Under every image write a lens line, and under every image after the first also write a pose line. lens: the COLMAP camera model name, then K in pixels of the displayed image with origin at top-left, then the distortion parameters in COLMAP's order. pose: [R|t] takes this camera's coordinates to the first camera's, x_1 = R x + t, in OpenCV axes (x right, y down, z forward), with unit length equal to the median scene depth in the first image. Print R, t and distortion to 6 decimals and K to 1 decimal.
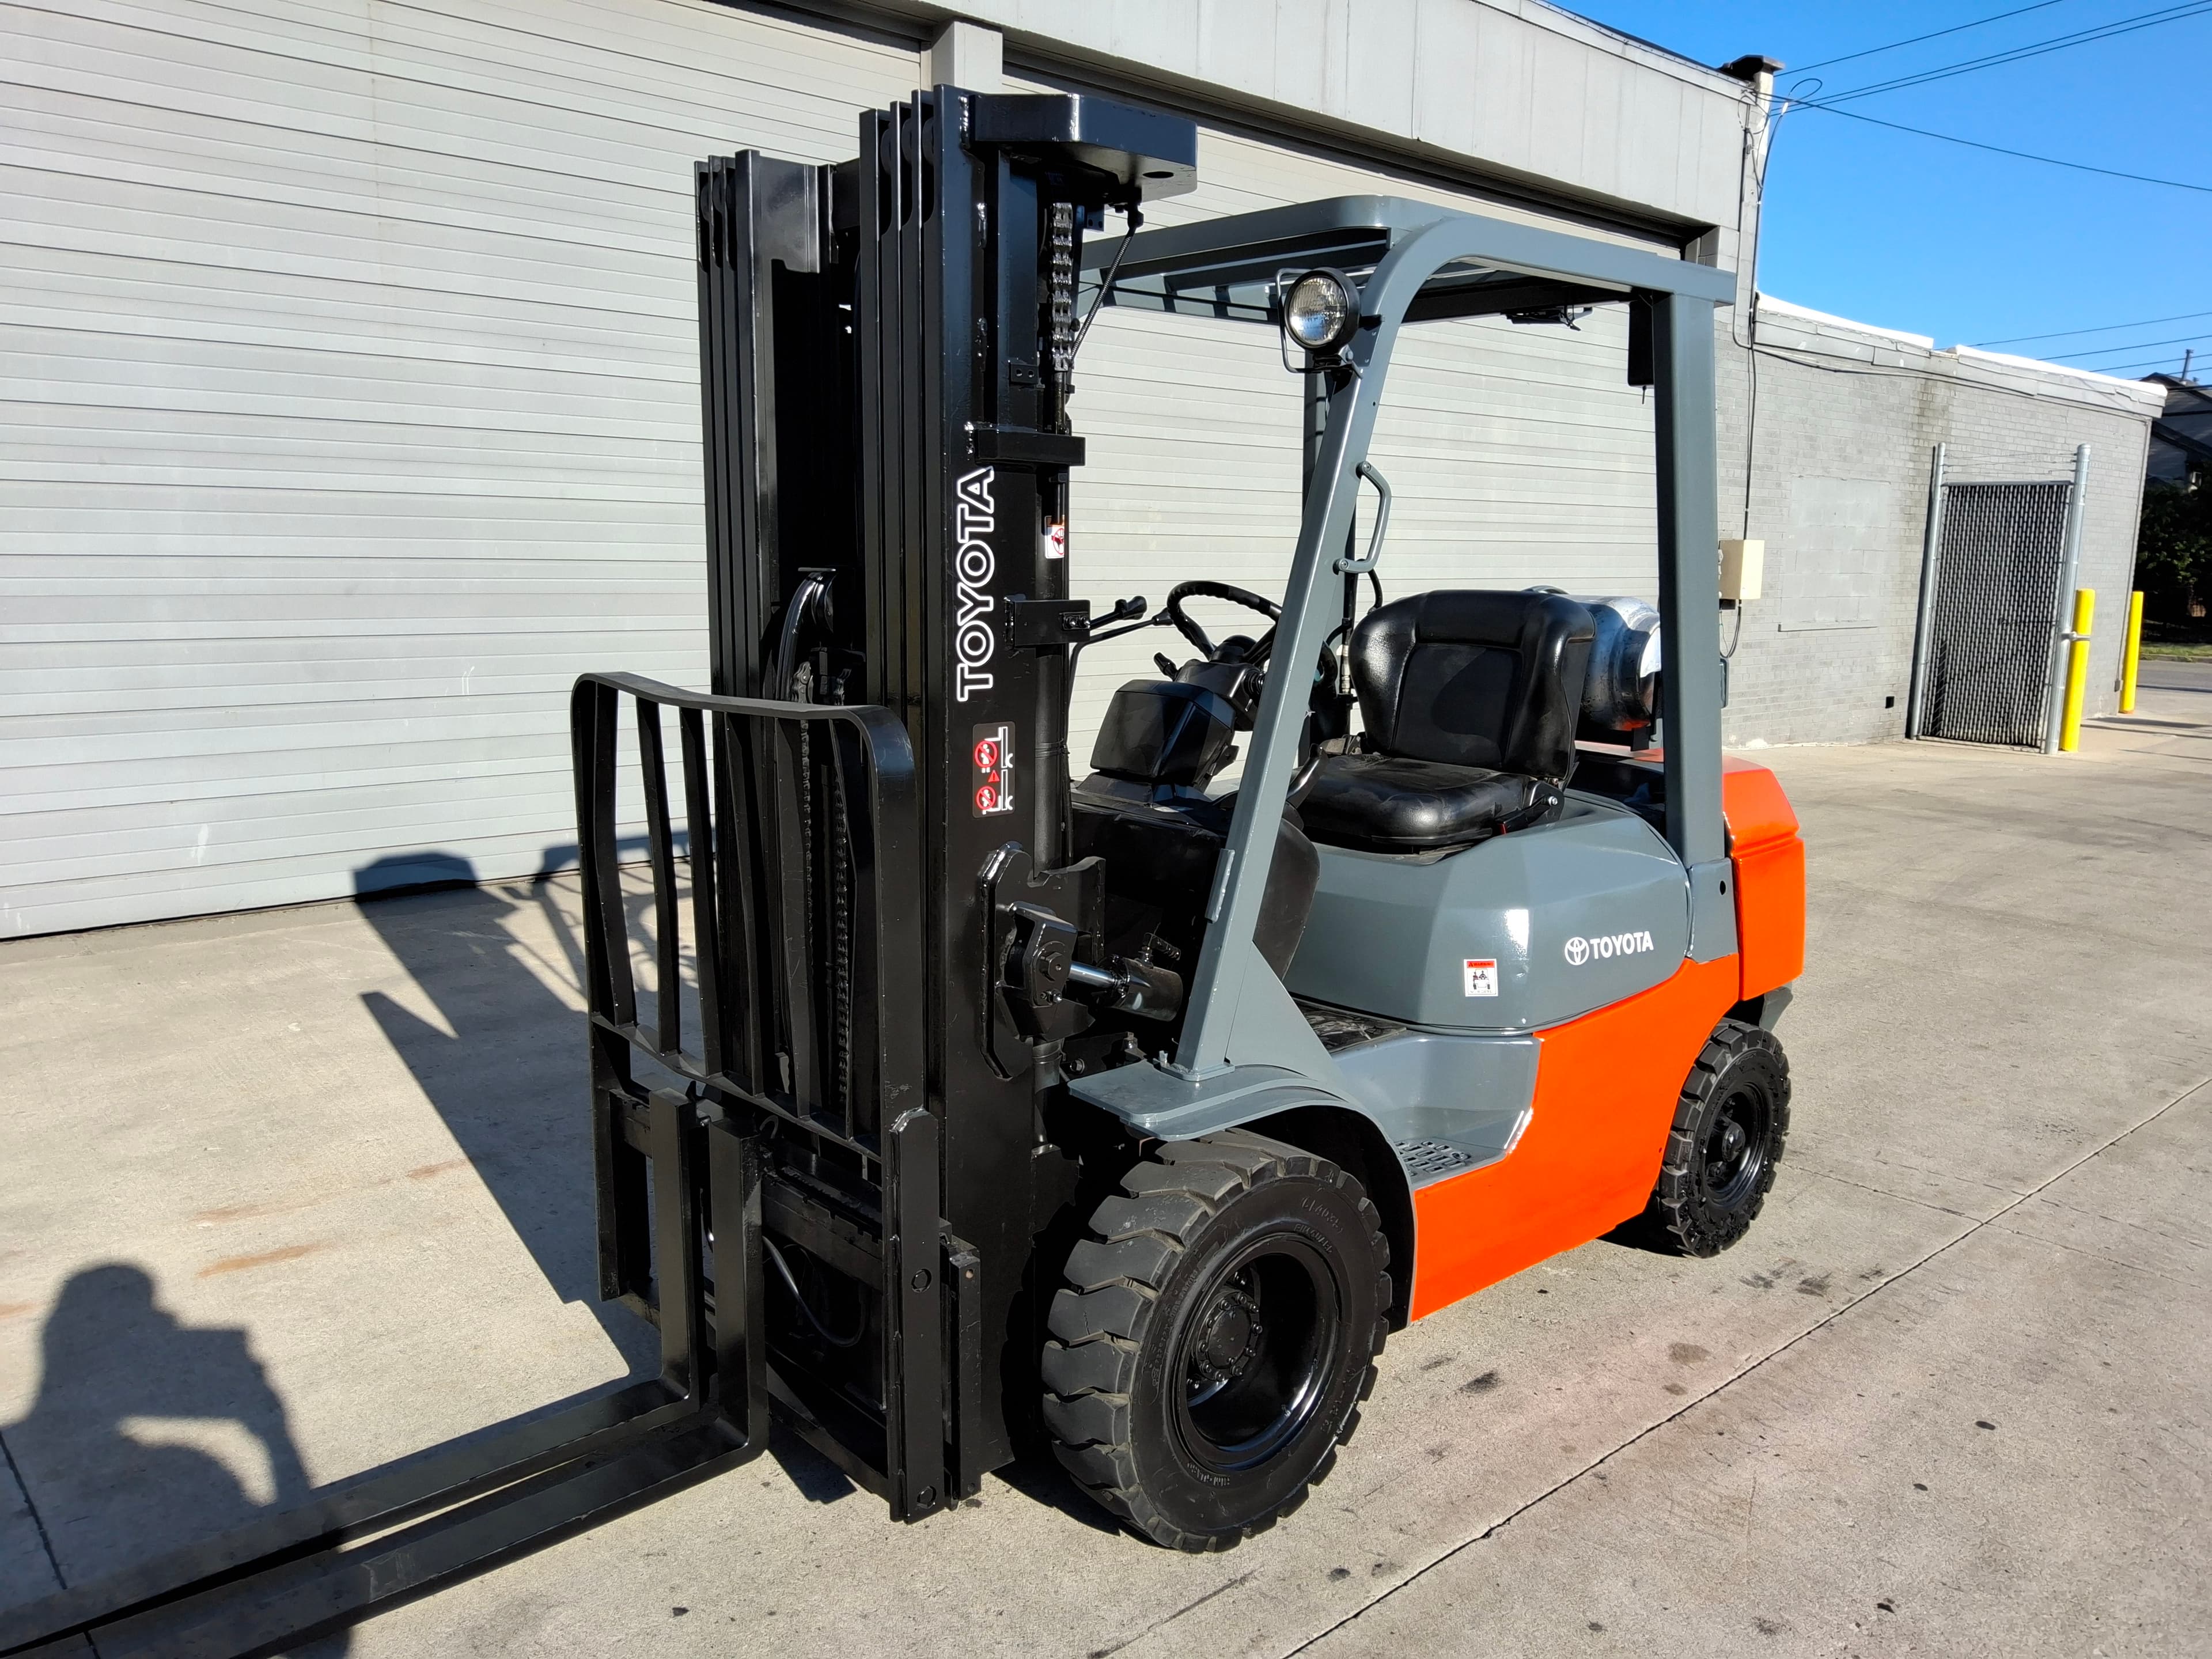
lens RADIAL K [[1684.0, 0, 1100.4], [0, 1684.0, 831.3], [0, 0, 1]] dist [0.025439, -0.051444]
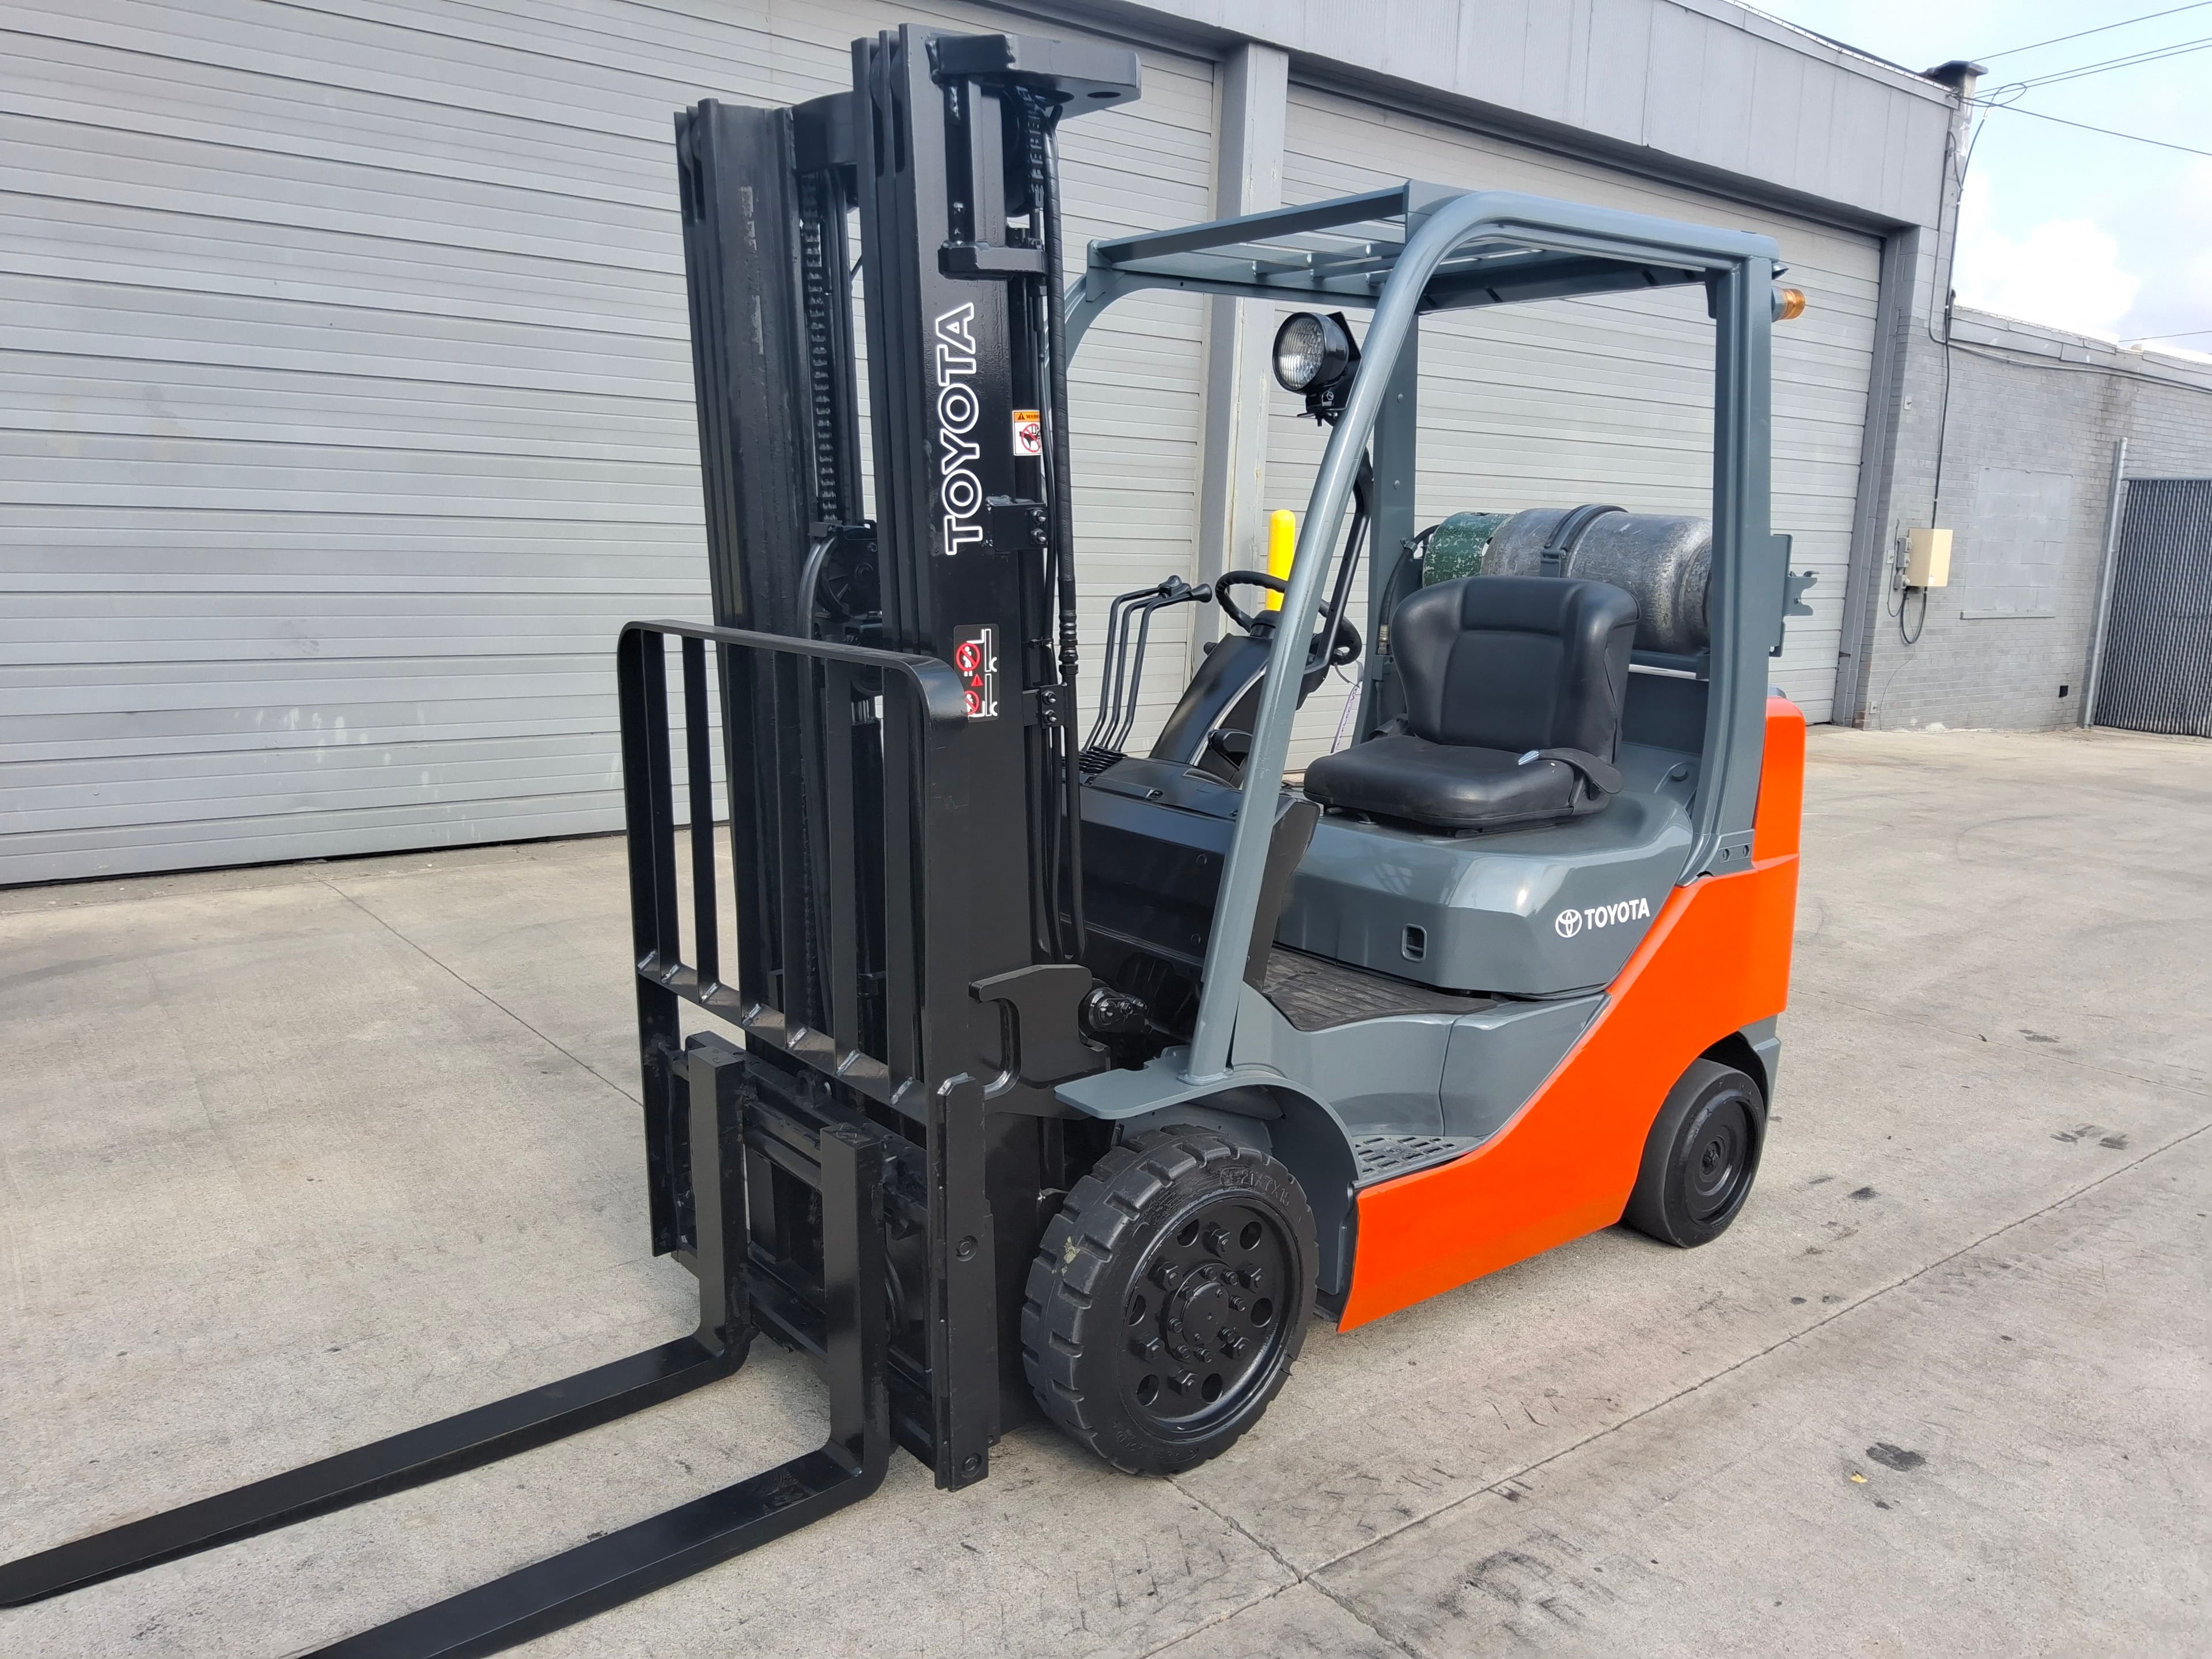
lens RADIAL K [[1684.0, 0, 1101.8], [0, 1684.0, 835.5], [0, 0, 1]] dist [0.025439, -0.051444]
pose [[0.998045, 0.025028, -0.057278, -0.063818], [-0.024292, 0.999614, 0.013502, 0.013636], [0.057593, -0.012085, 0.998267, -0.065861]]
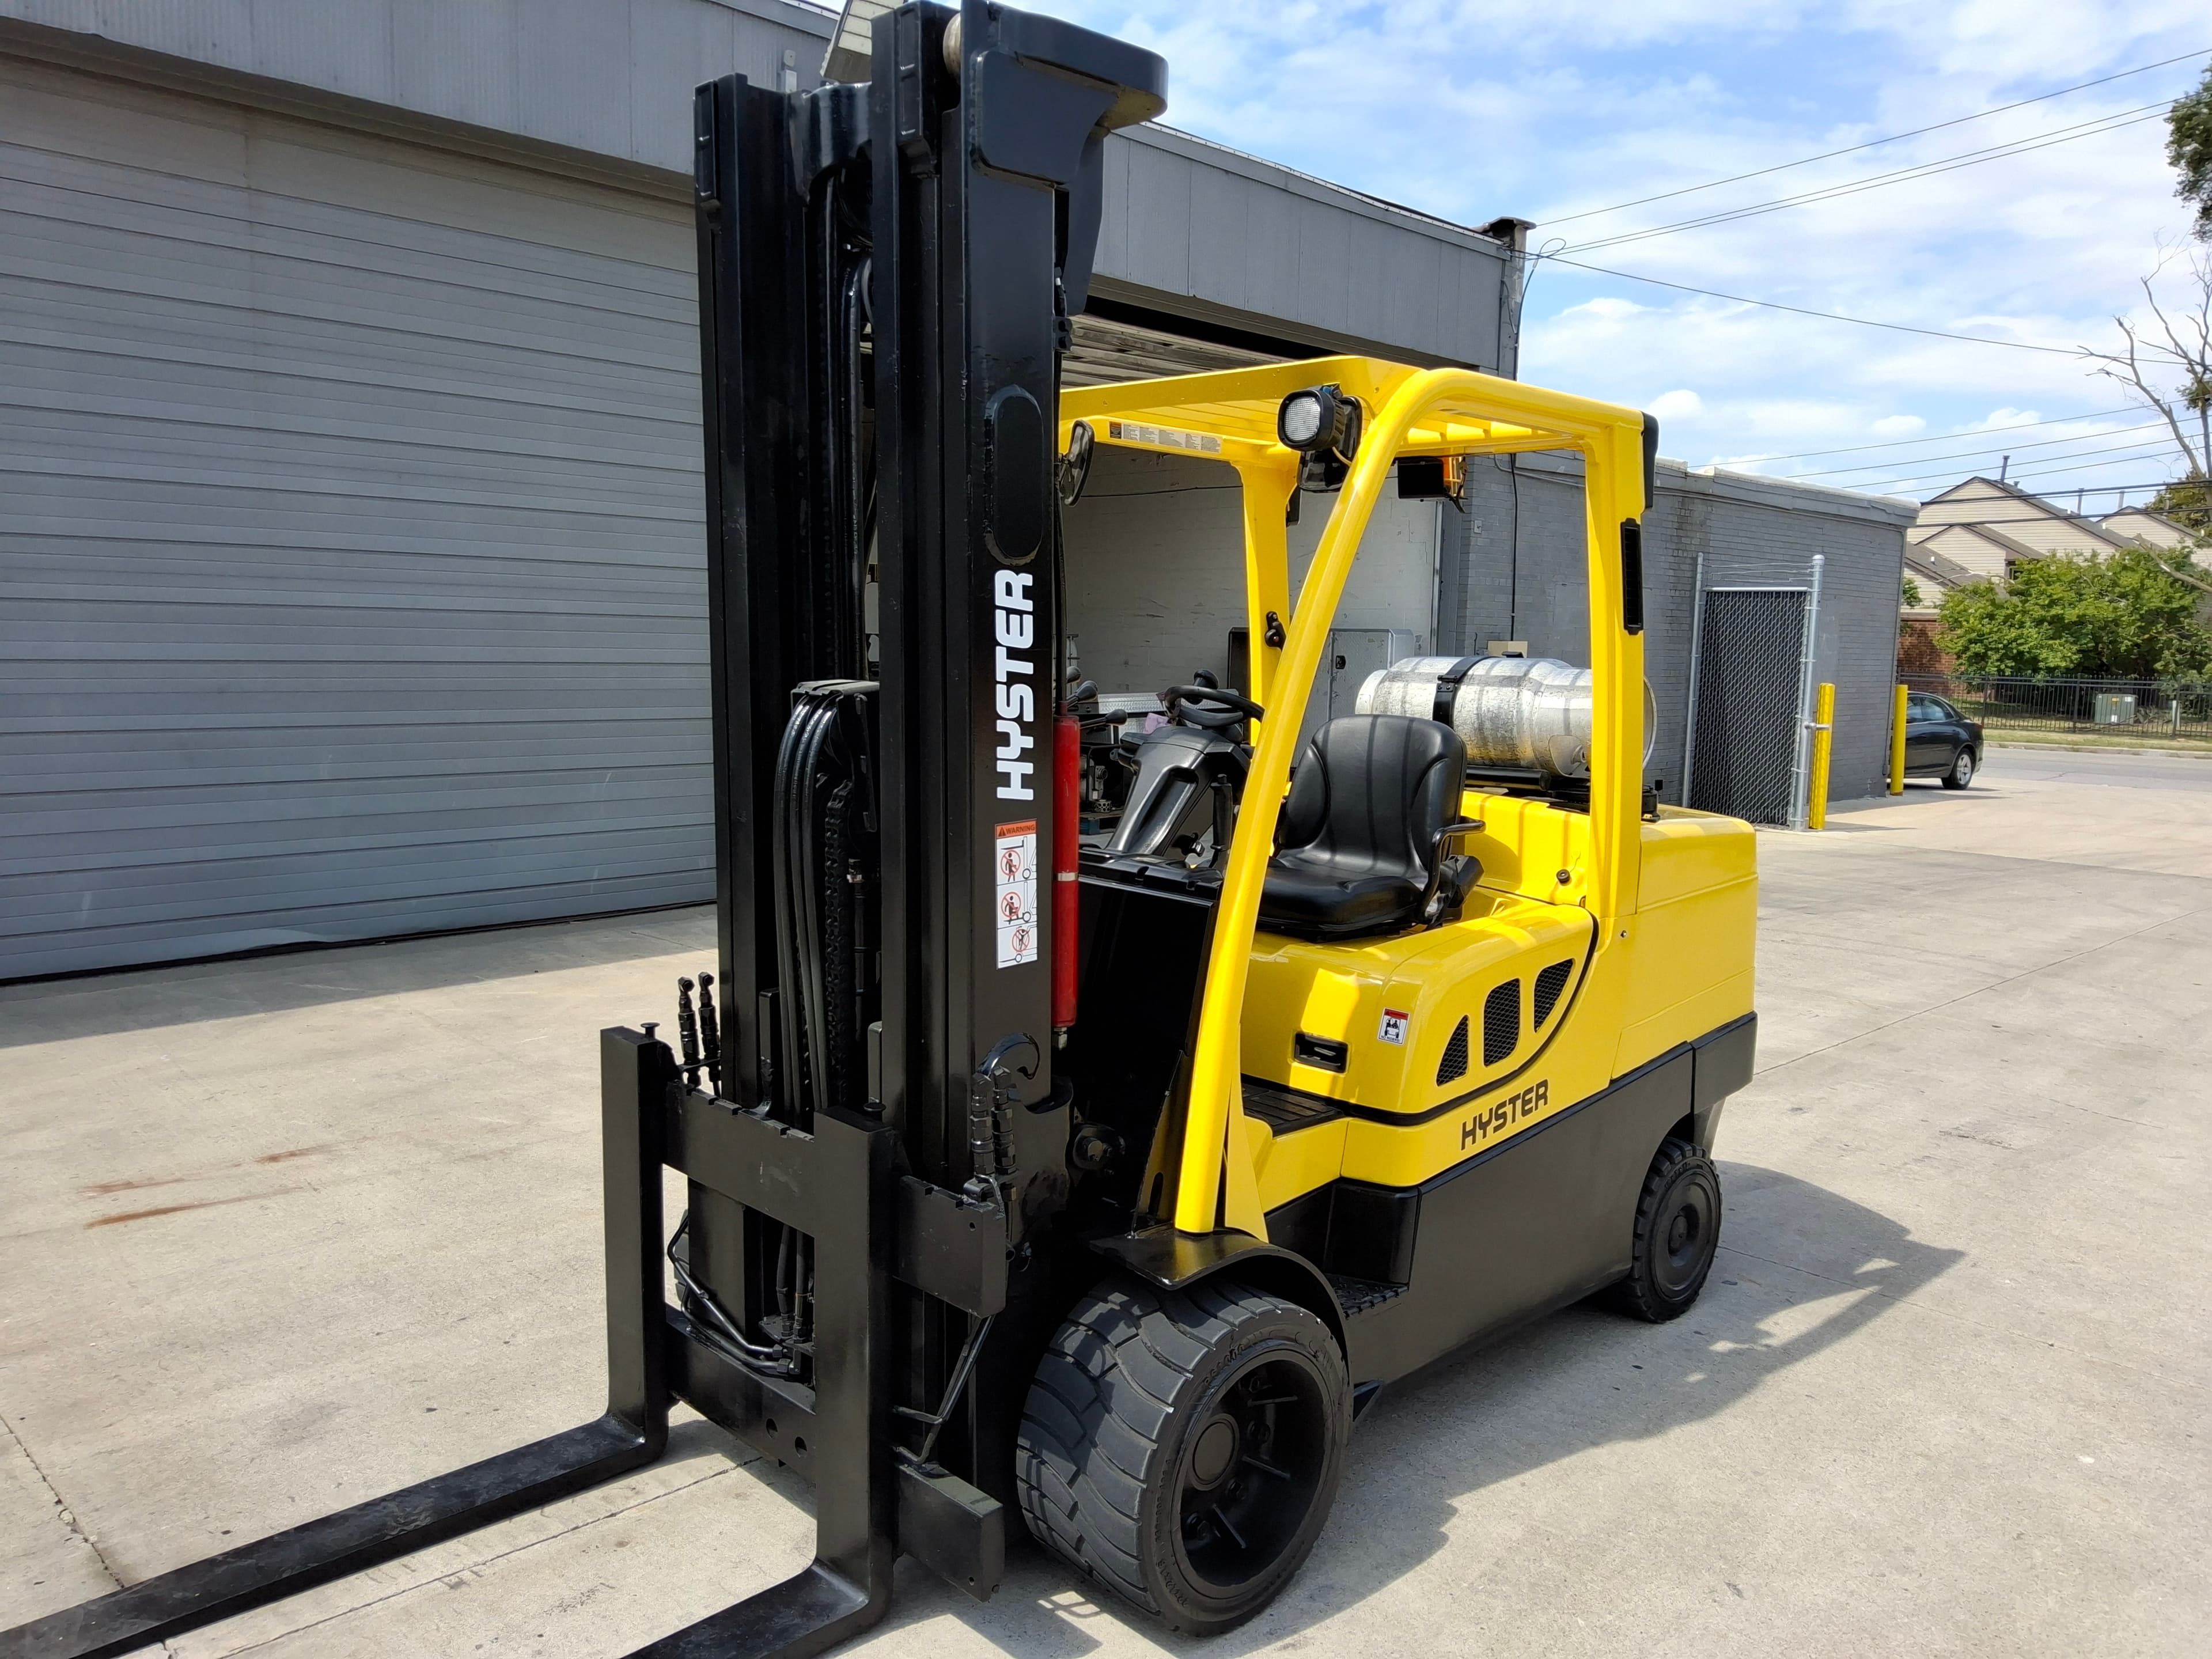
lens RADIAL K [[1684.0, 0, 1108.2], [0, 1684.0, 829.5], [0, 0, 1]] dist [0.025439, -0.051444]
pose [[0.997941, -0.001751, 0.064121, 0.043304], [0.004945, 0.998752, -0.049695, 0.006813], [-0.063954, 0.049910, 0.996704, -0.092559]]
